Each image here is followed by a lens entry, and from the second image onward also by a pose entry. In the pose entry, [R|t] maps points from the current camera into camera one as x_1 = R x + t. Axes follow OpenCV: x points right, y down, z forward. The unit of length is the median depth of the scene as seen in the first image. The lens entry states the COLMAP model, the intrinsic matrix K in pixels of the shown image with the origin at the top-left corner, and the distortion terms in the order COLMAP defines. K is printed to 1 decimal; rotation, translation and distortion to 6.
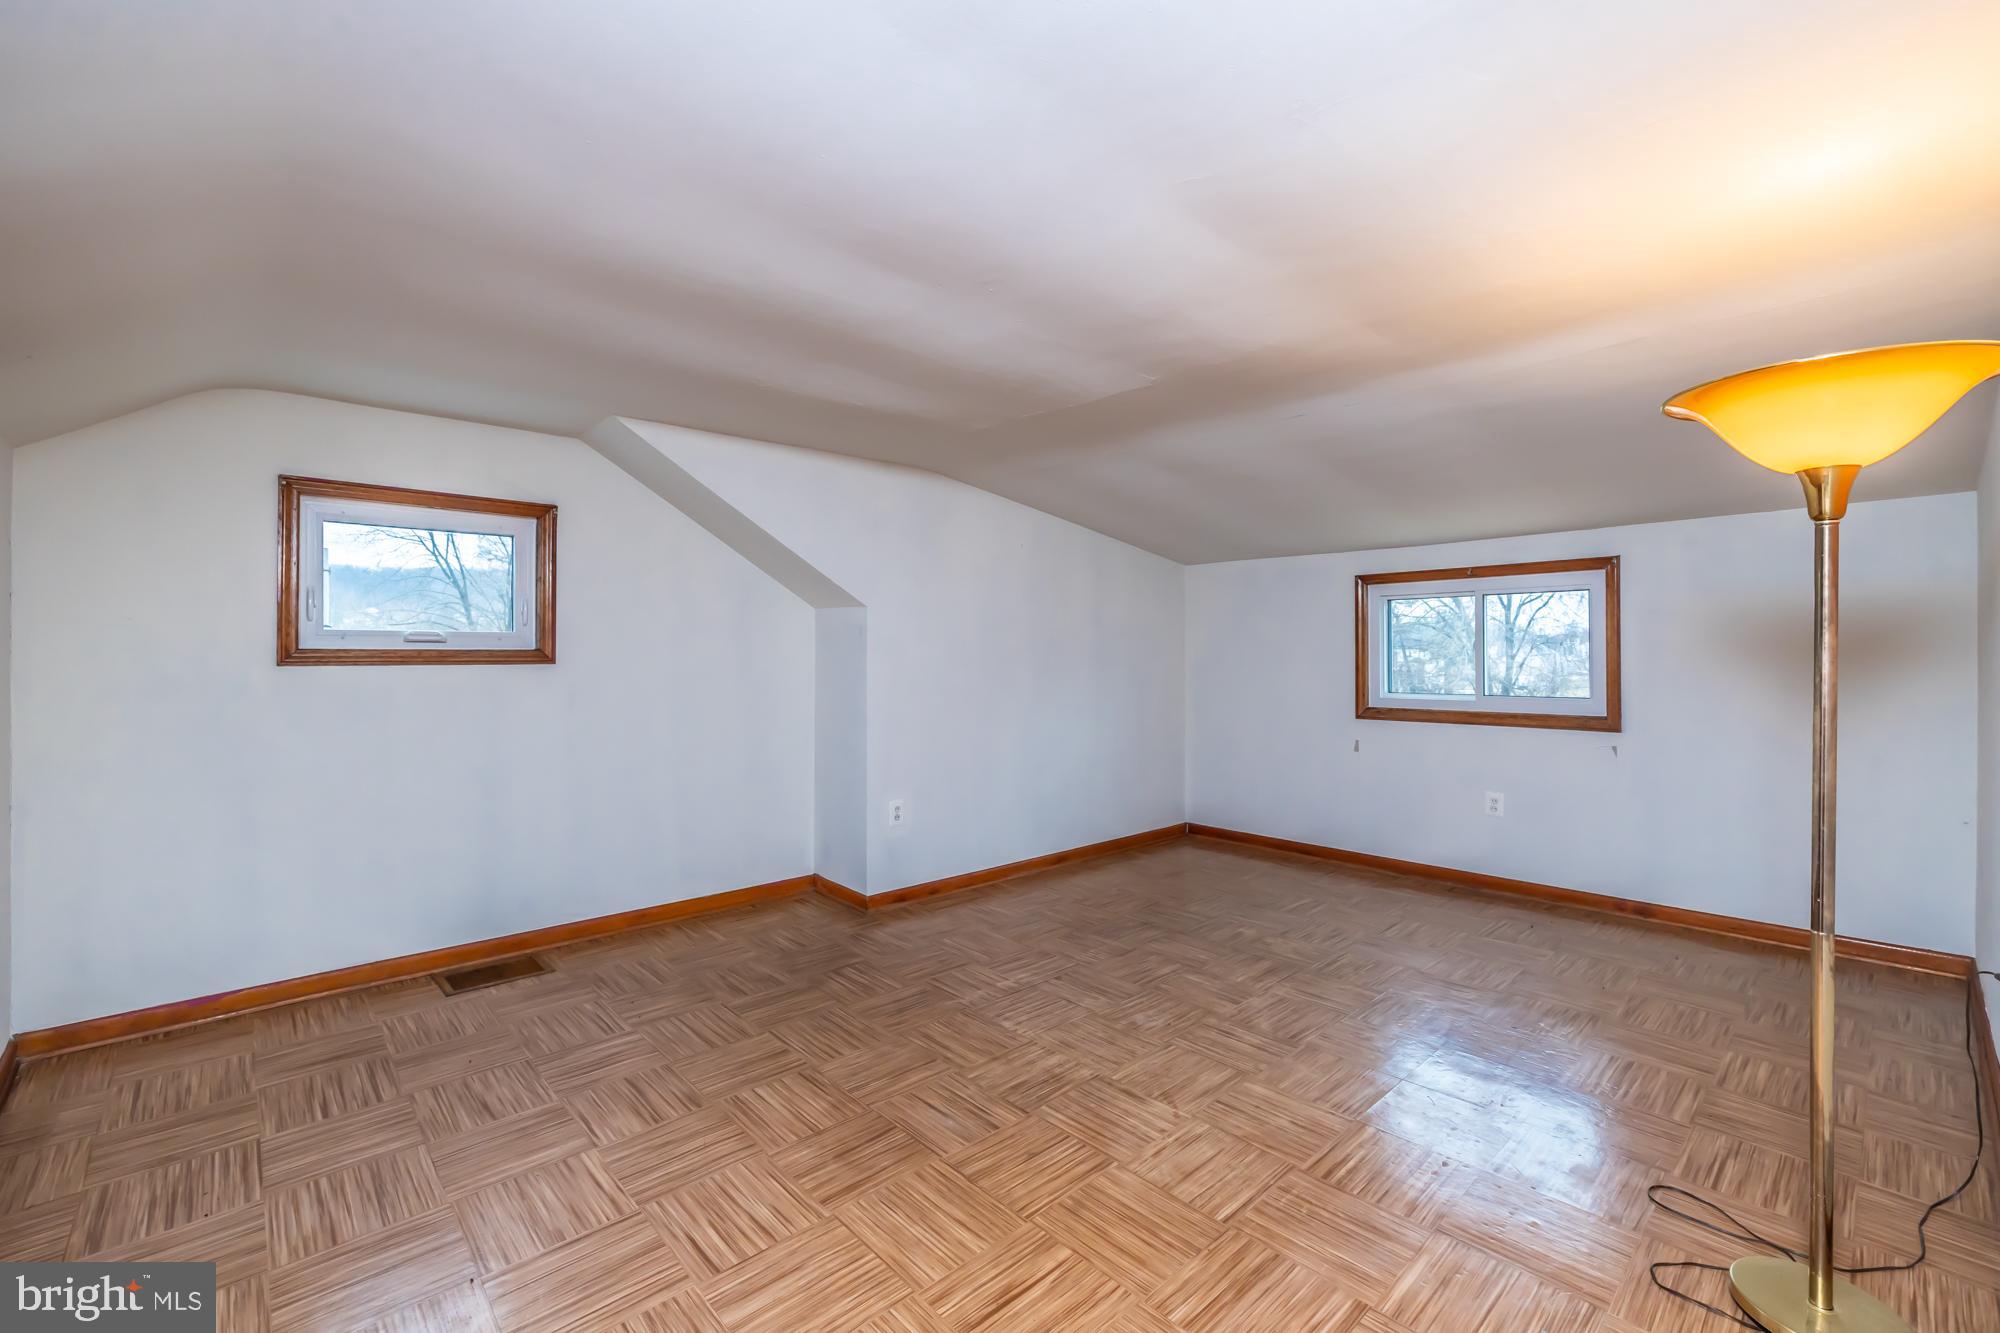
lens RADIAL K [[853.5, 0, 1013.7], [0, 853.5, 662.9], [0, 0, 1]] dist [-0.001728, 0.000298]
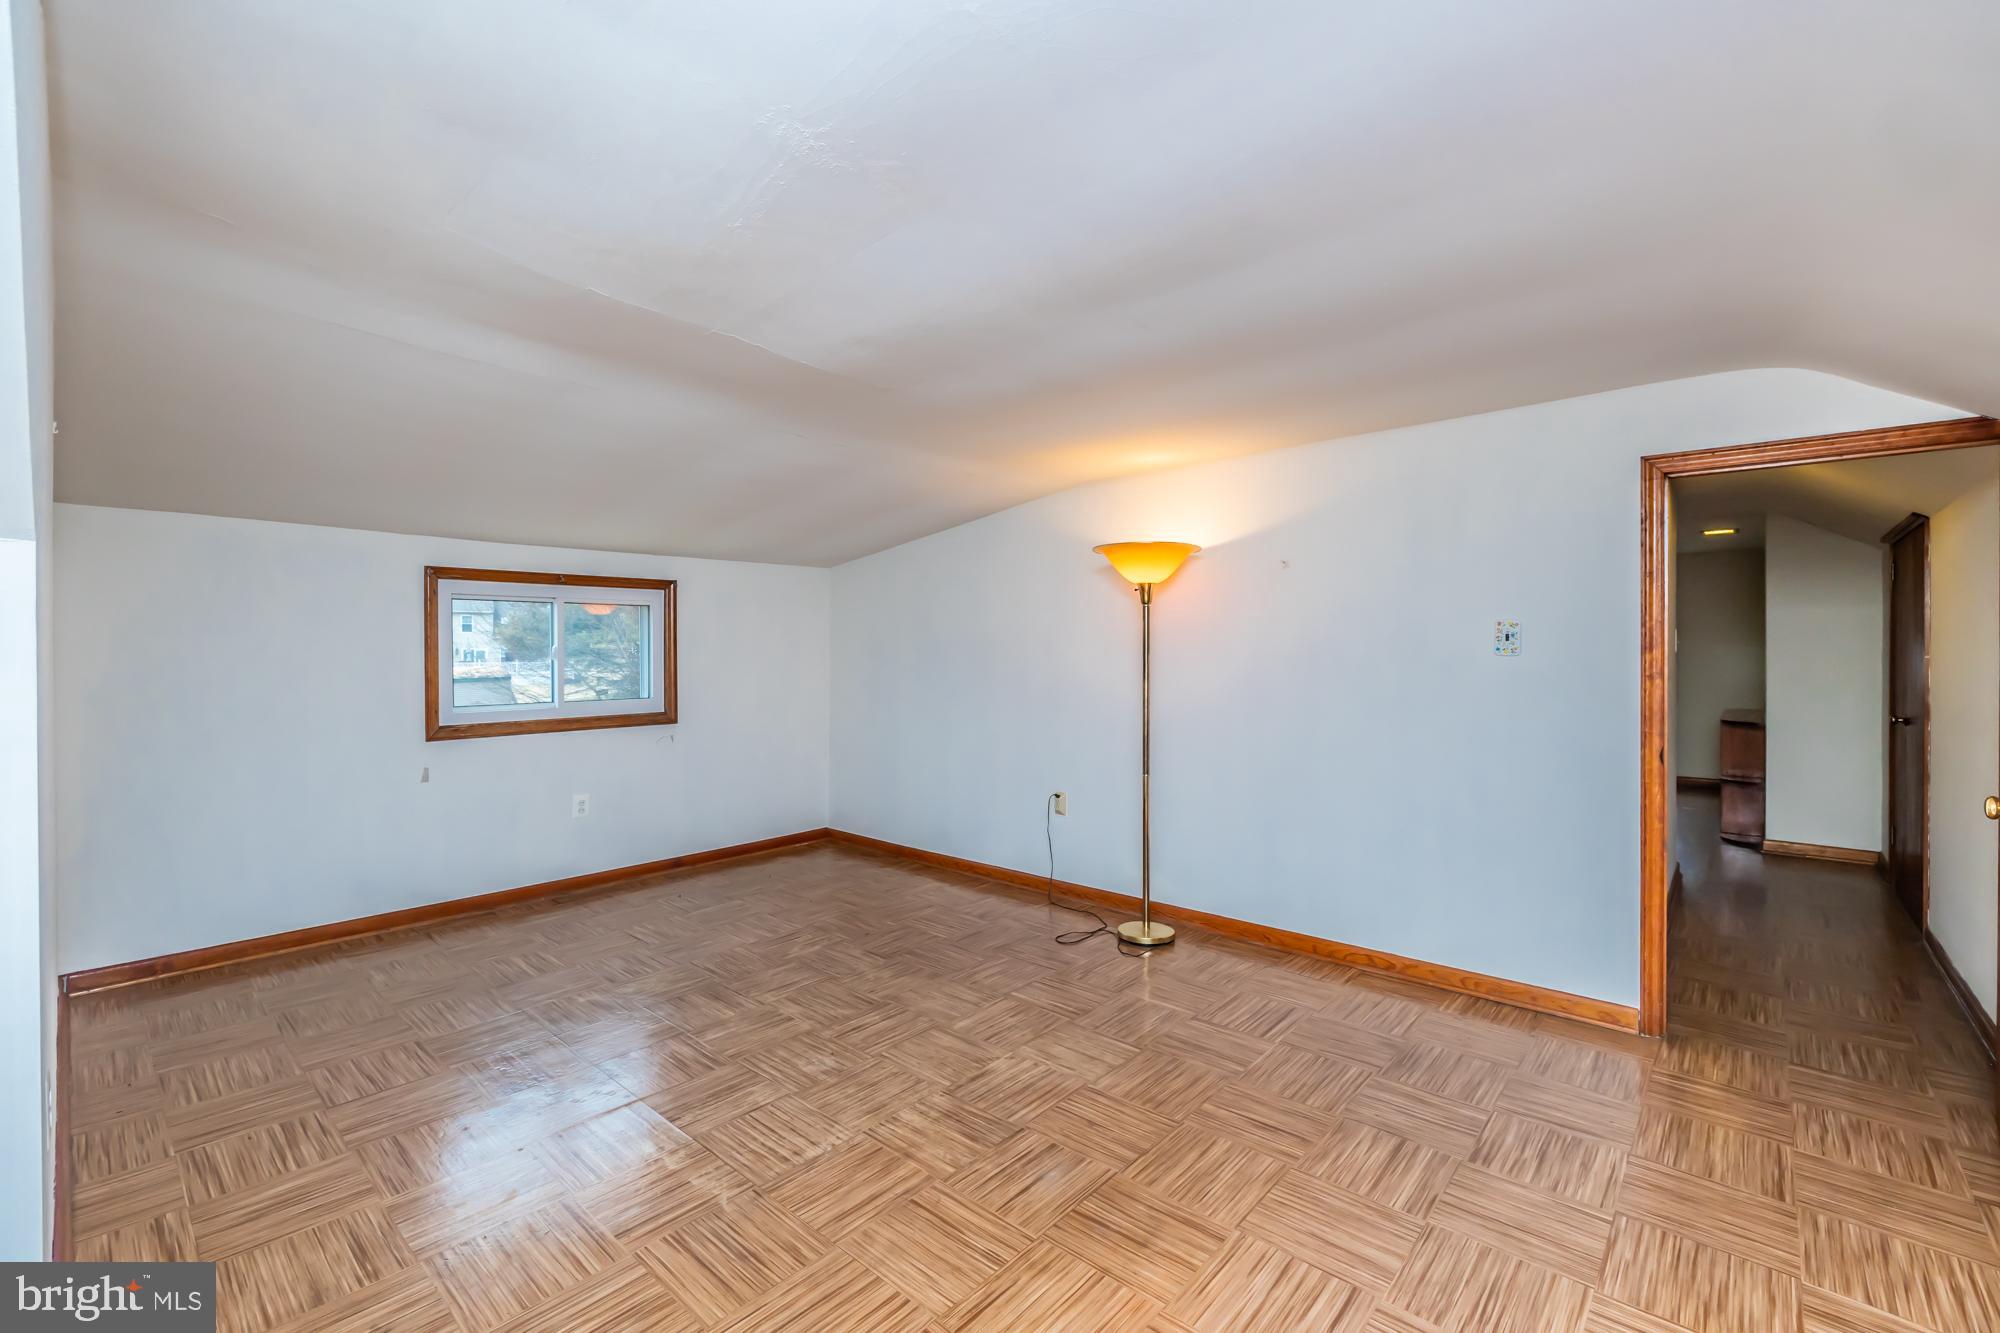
lens RADIAL K [[853.5, 0, 991.5], [0, 853.5, 662.1], [0, 0, 1]] dist [-0.001728, 0.000298]
pose [[-0.090972, -0.011241, 0.995790, -0.806039], [0.014806, 0.999810, 0.012639, -0.023203], [-0.995743, 0.015894, -0.090788, 0.937062]]
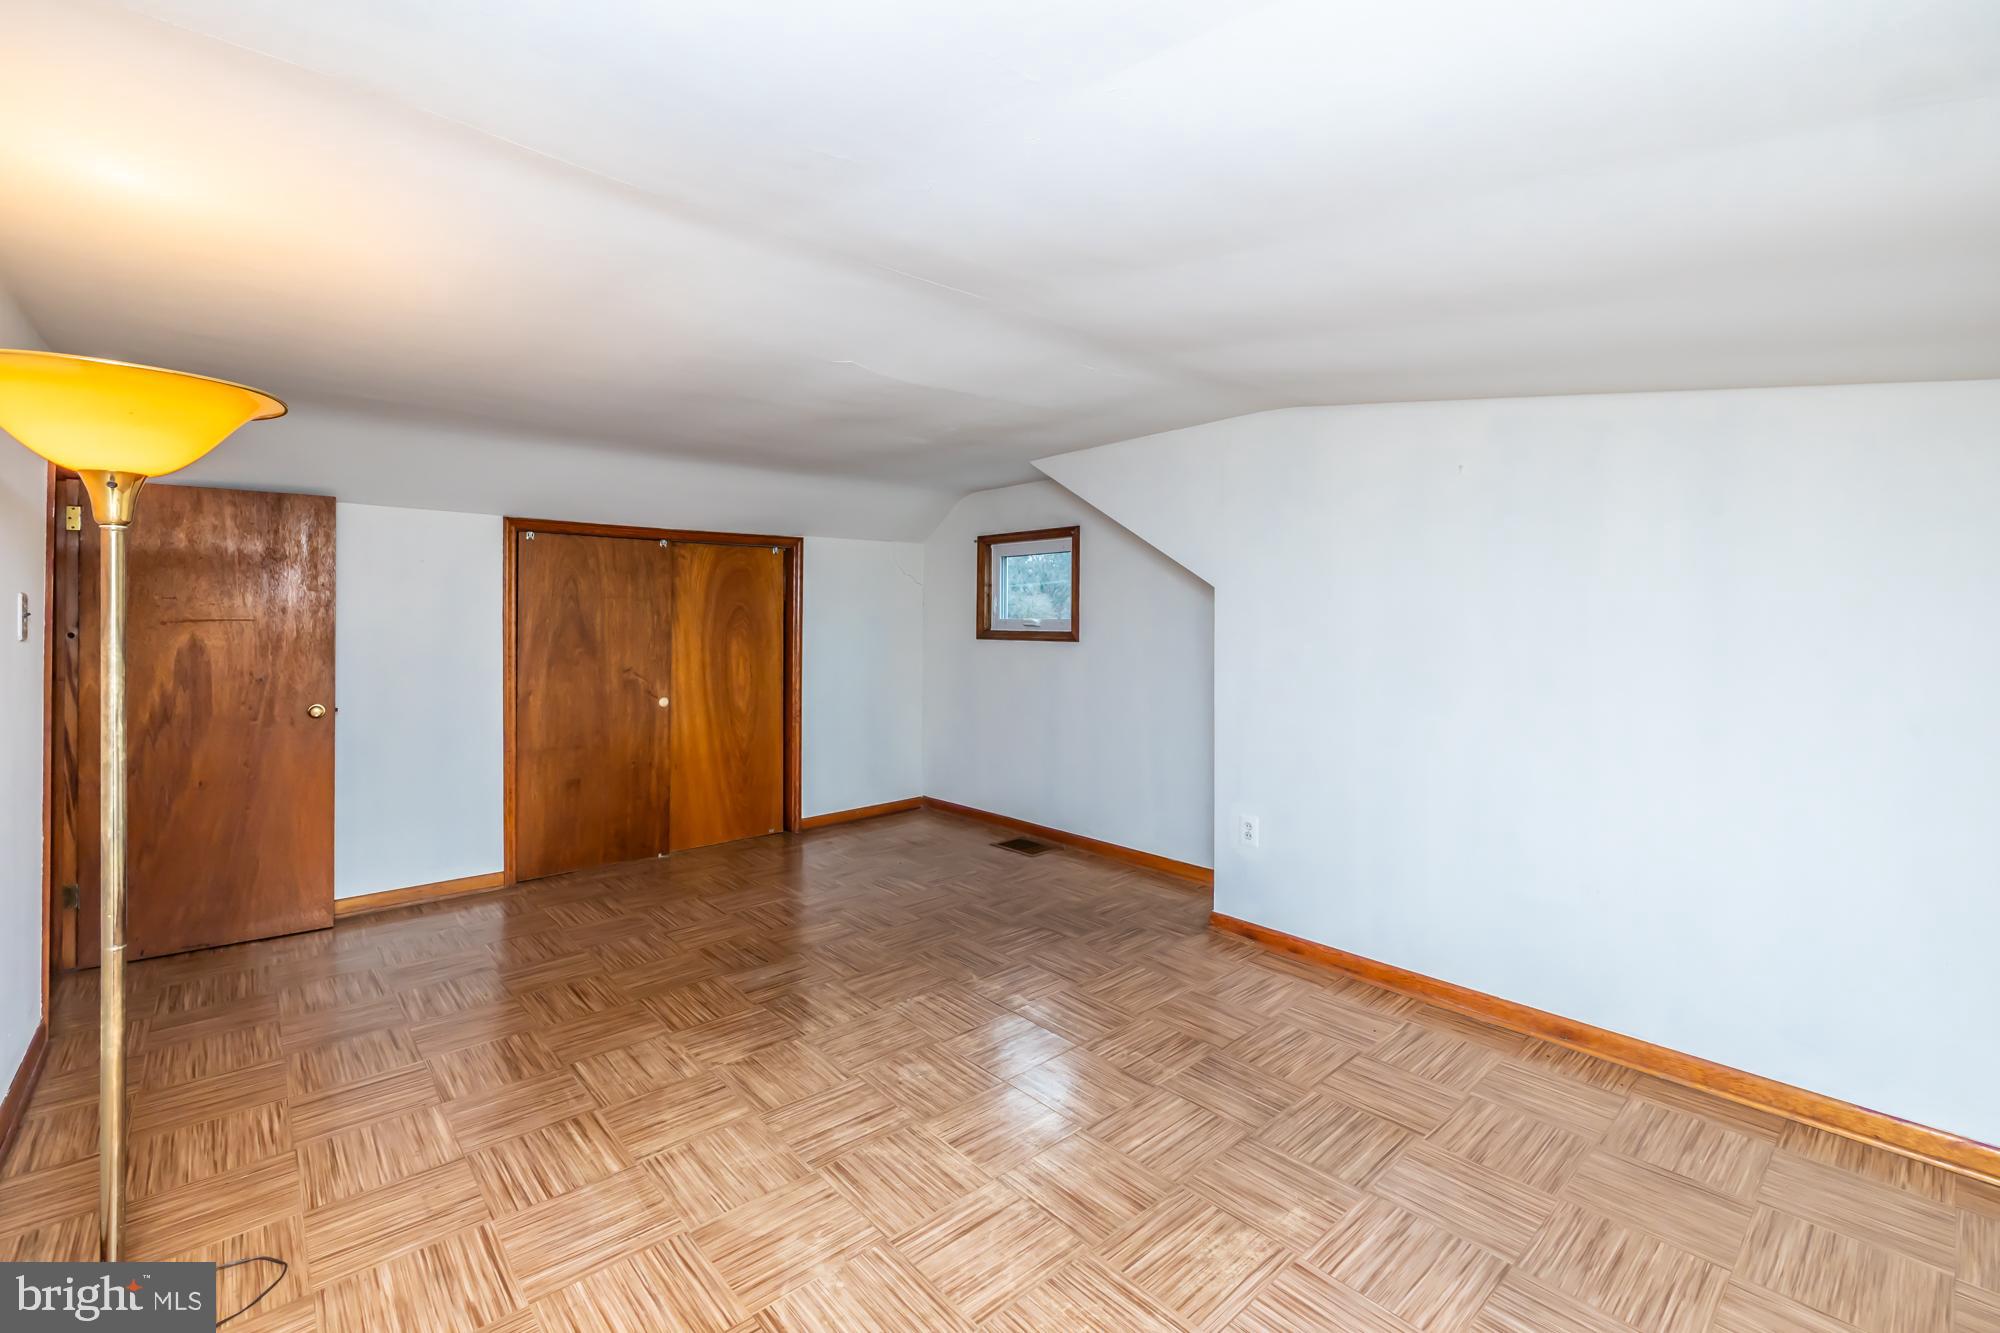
lens RADIAL K [[853.5, 0, 973.8], [0, 853.5, 623.1], [0, 0, 1]] dist [-0.001728, 0.000298]
pose [[-0.043974, 0.002016, -0.999031, 1.065974], [-0.014369, 0.999893, 0.002650, -0.039430], [0.998929, 0.014471, -0.043941, 1.145523]]
